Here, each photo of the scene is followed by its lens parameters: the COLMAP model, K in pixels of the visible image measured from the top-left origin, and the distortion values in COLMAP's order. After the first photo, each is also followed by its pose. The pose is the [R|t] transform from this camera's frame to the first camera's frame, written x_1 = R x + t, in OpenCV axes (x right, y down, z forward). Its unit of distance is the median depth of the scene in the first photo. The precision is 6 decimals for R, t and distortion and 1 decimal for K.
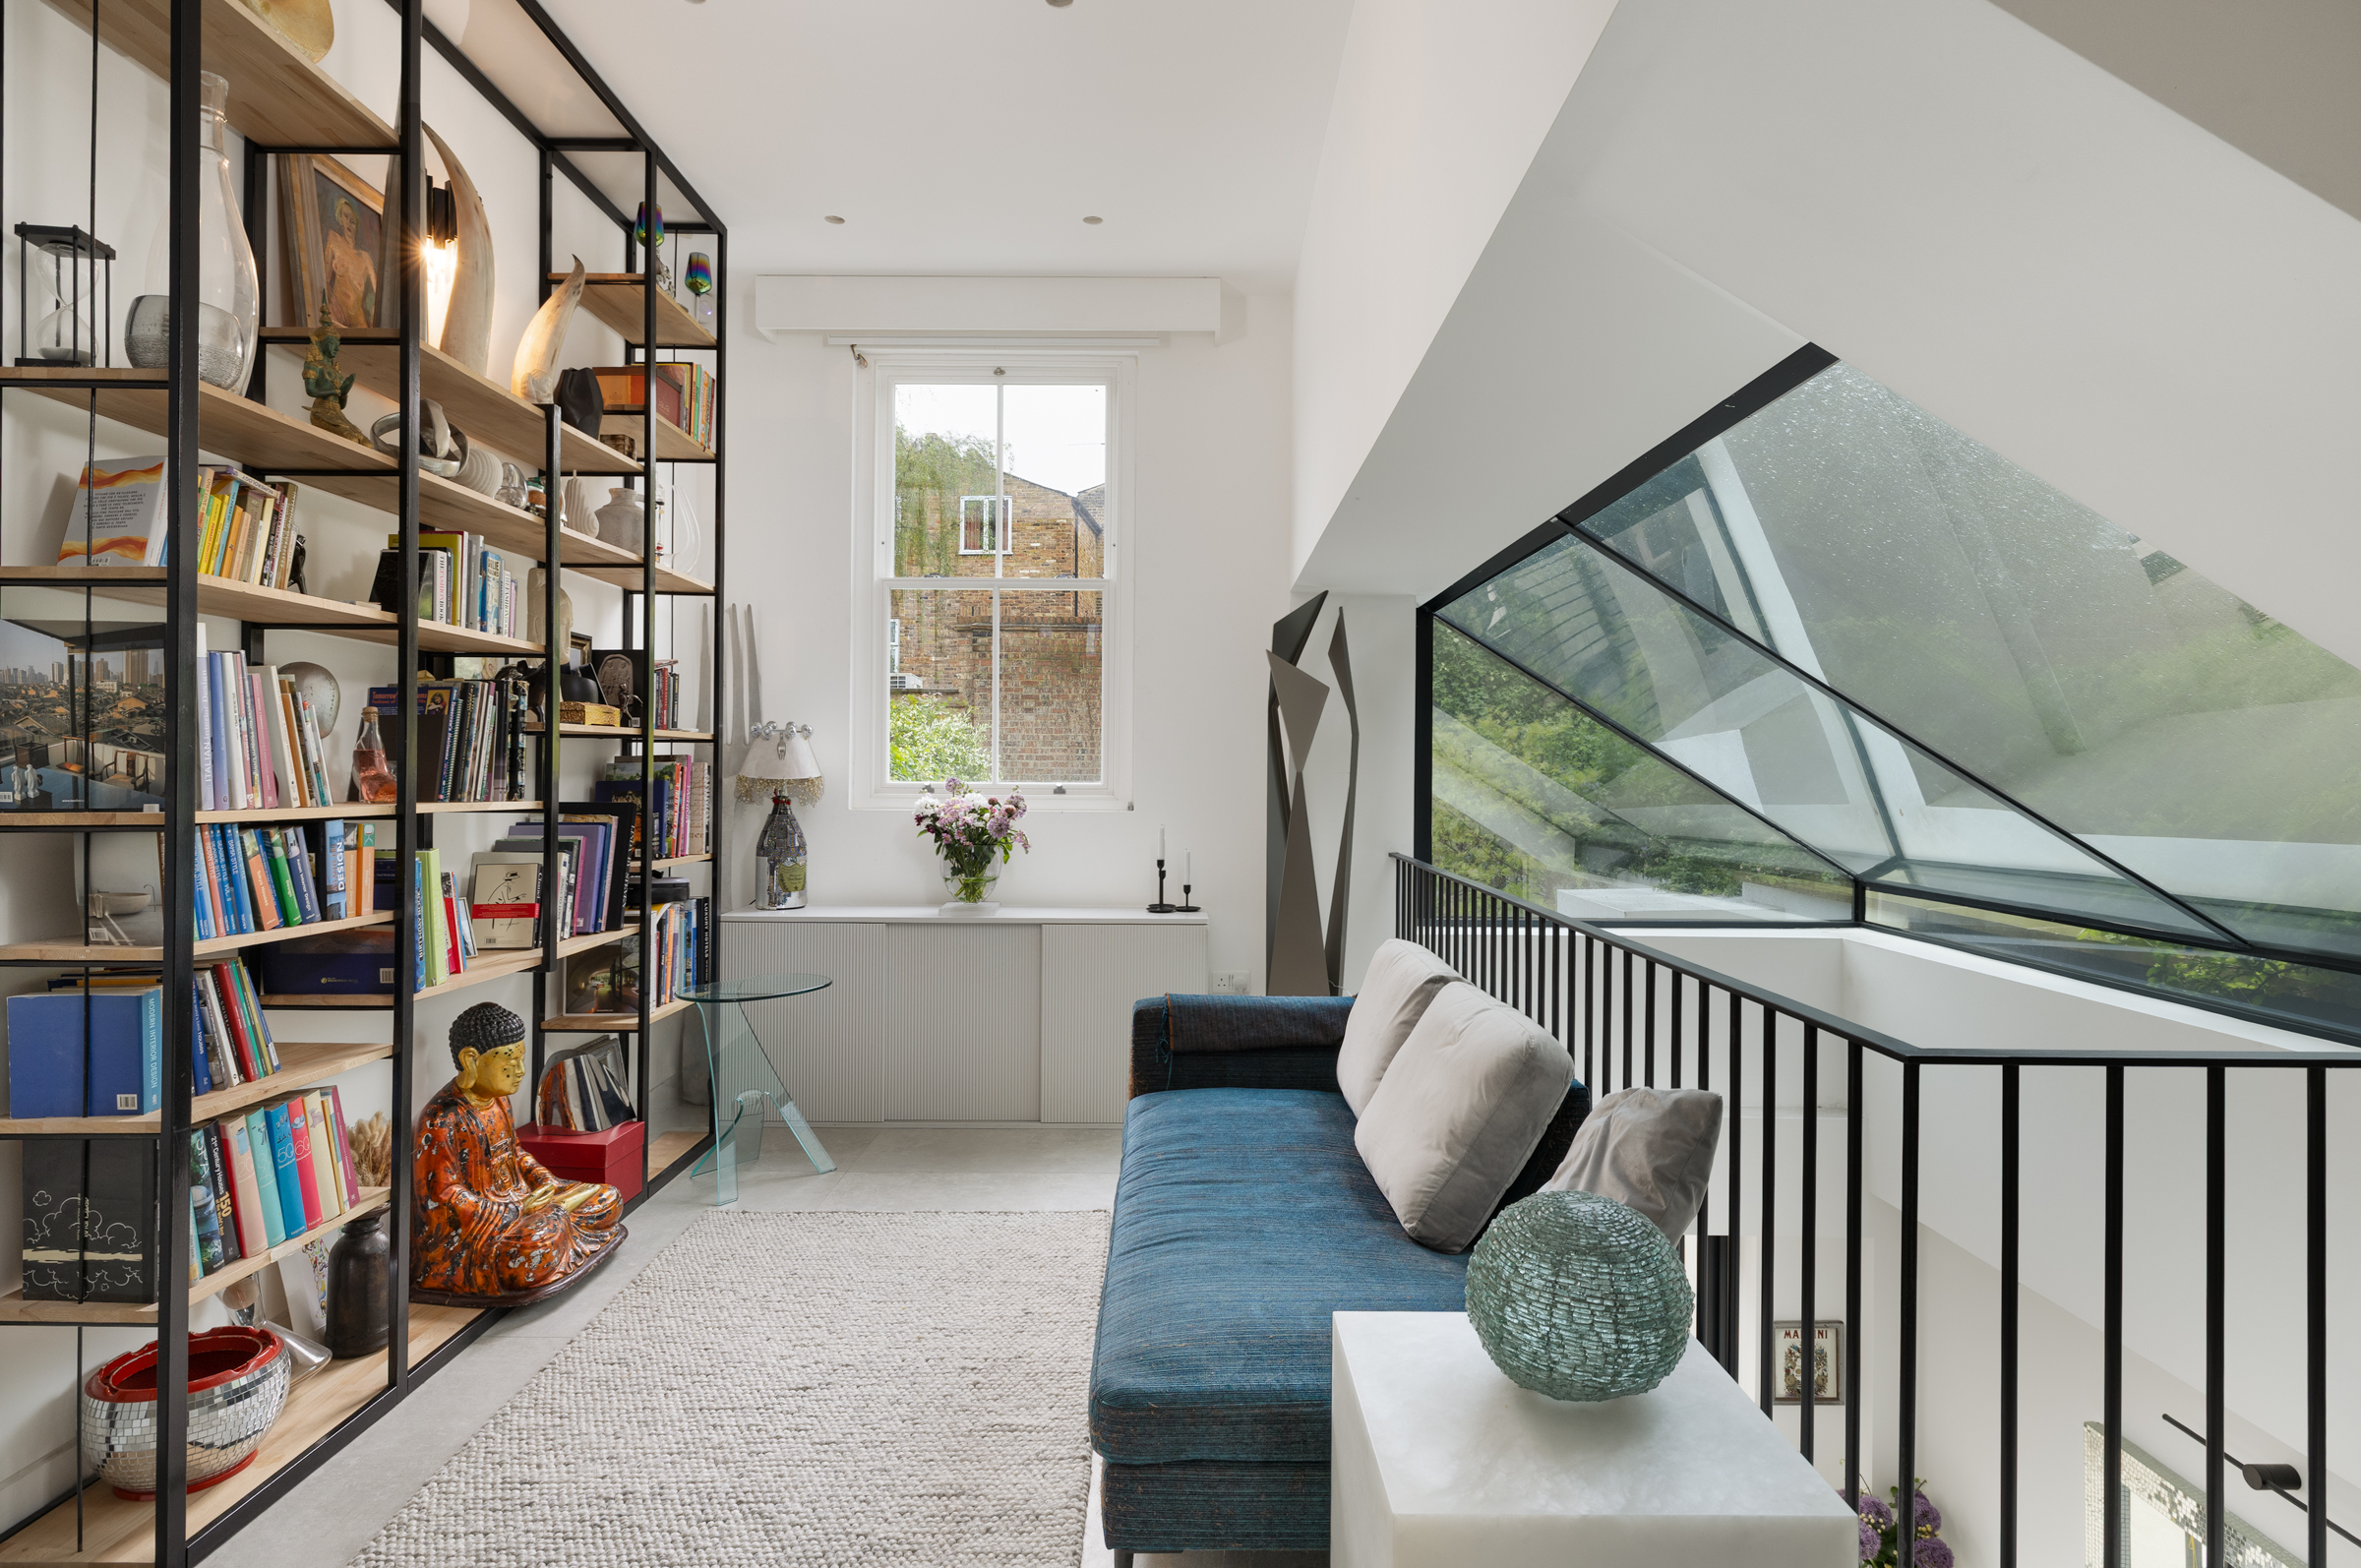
lens RADIAL K [[1267.8, 0, 1186.9], [0, 1267.8, 767.9], [0, 0, 1]] dist [-0.001369, 0.007859]
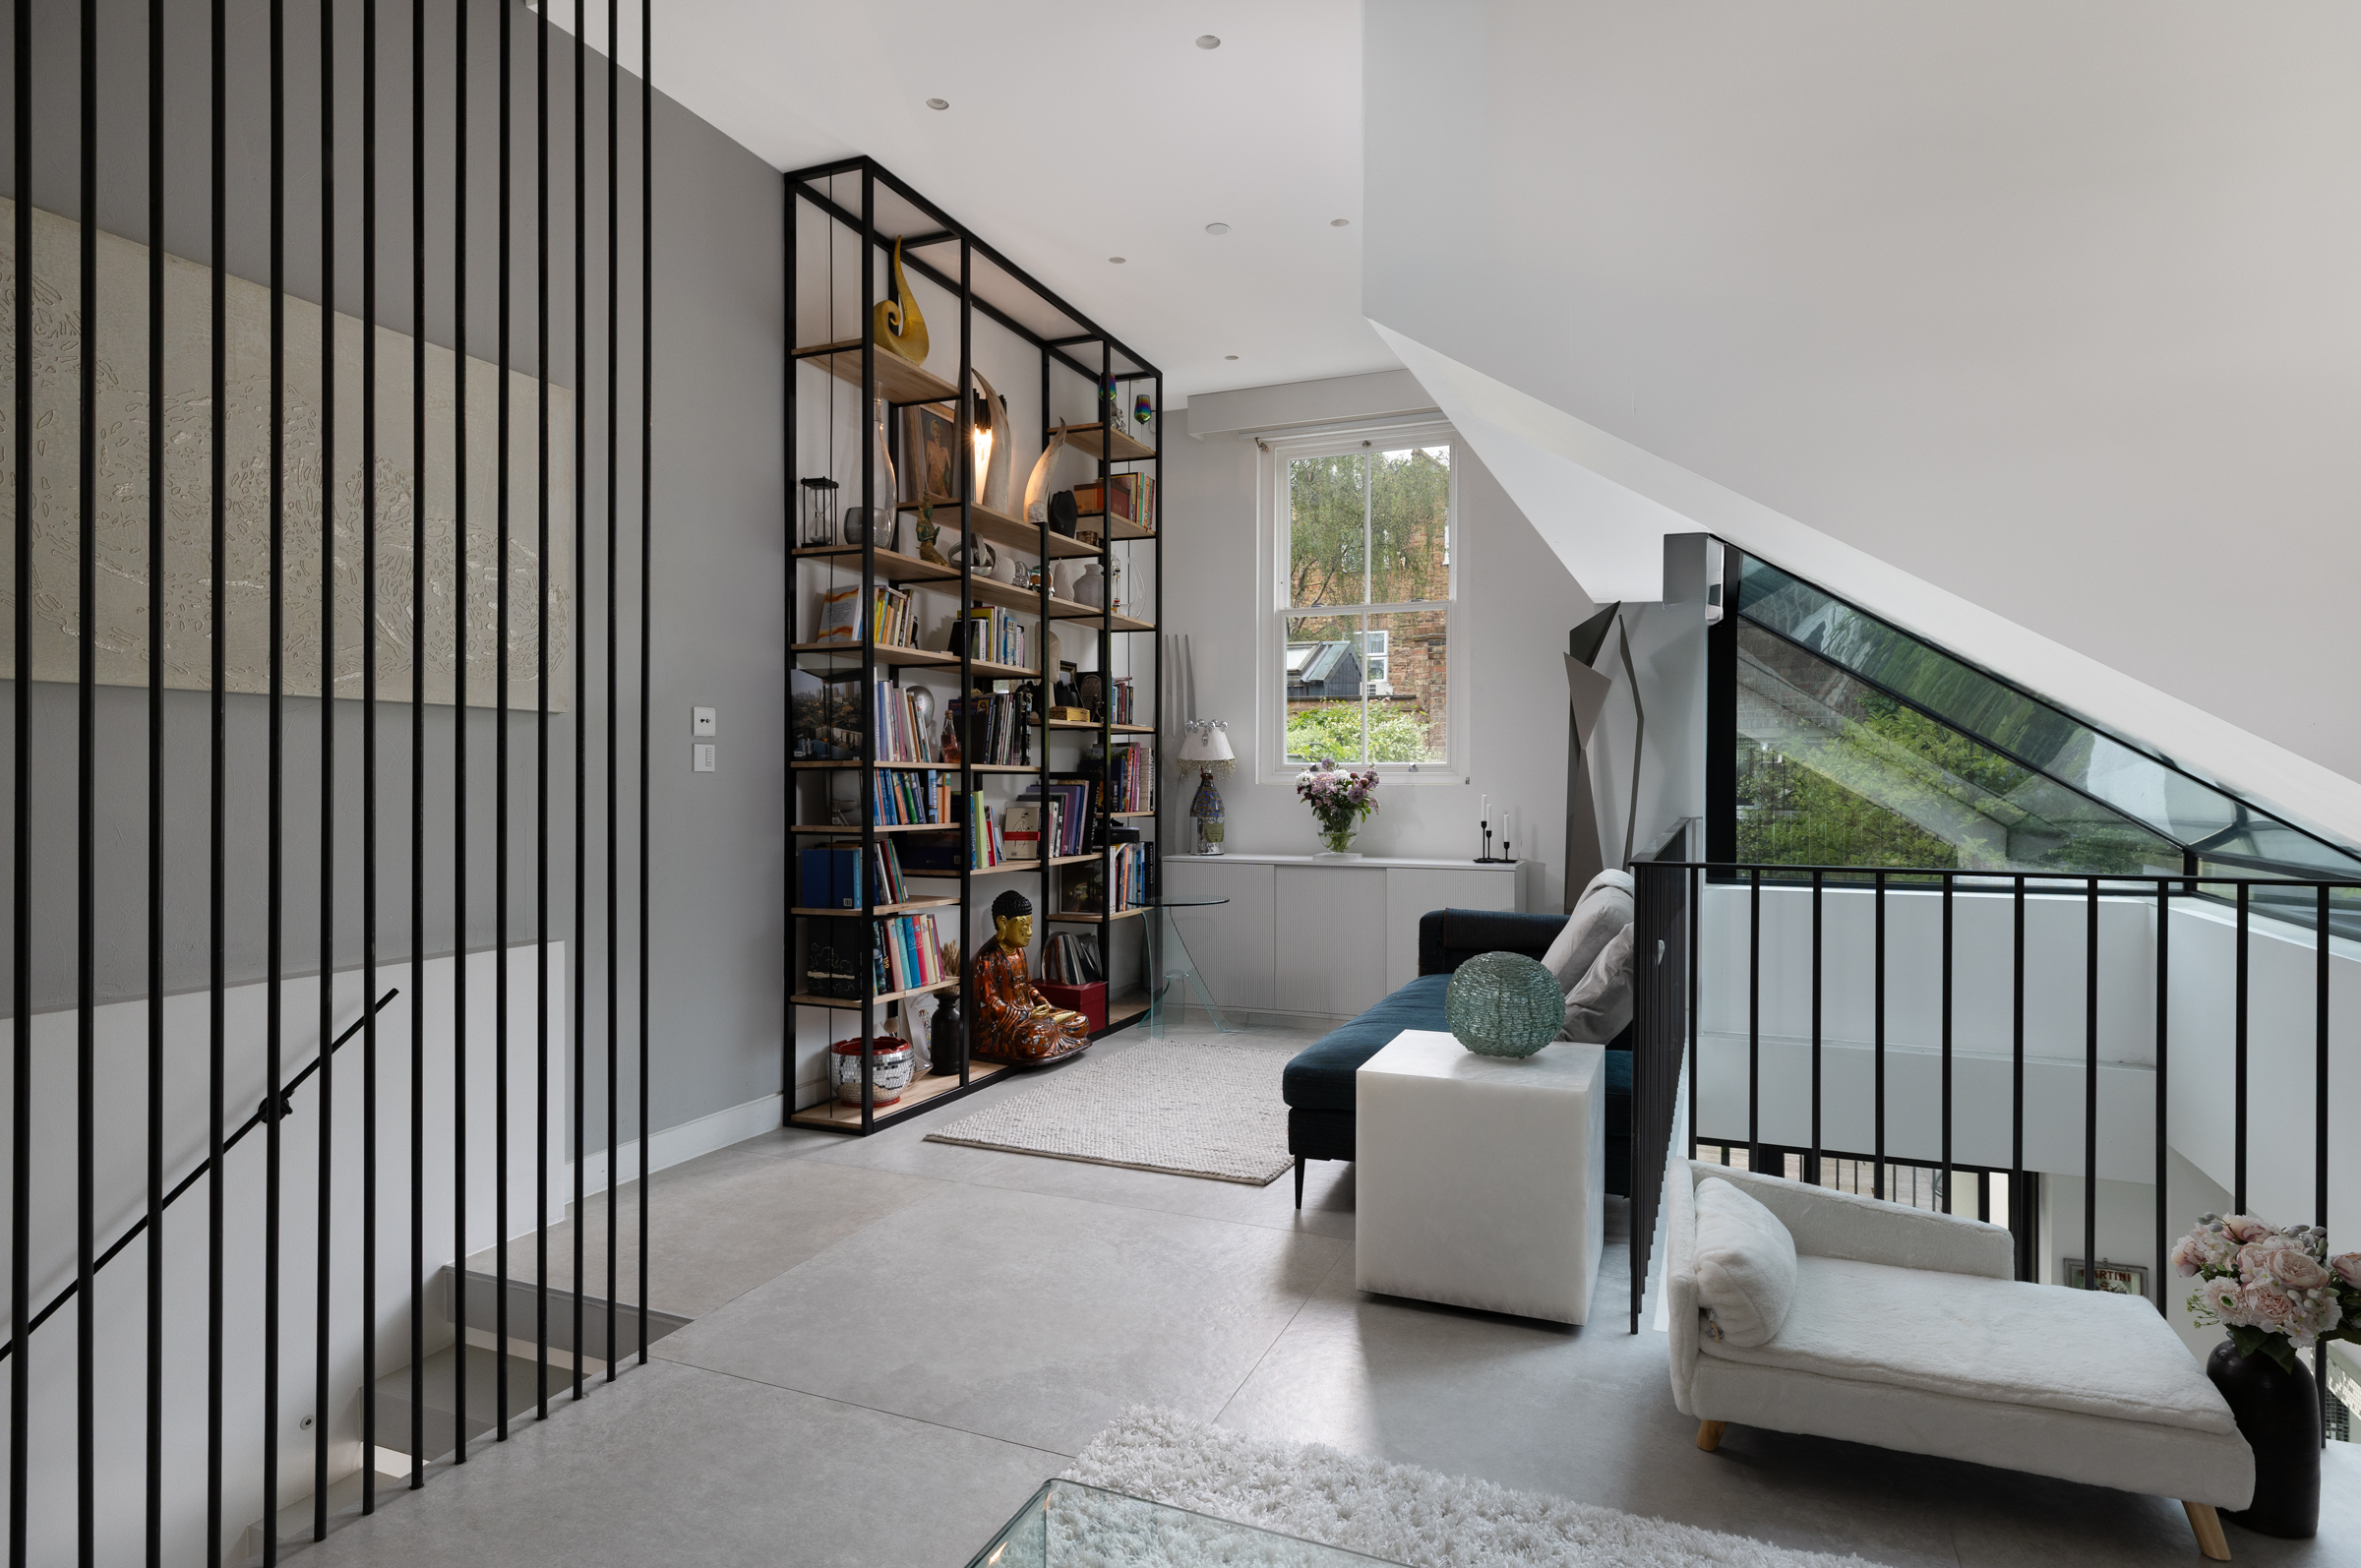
lens RADIAL K [[1321.6, 0, 1185.6], [0, 1321.6, 796.4], [0, 0, 1]] dist [0.008057, 0.000675]
pose [[0.919780, -0.000041, -0.392434, 0.340600], [0.004934, 0.999922, 0.011460, 0.047198], [0.392403, -0.012477, 0.919709, -0.503310]]
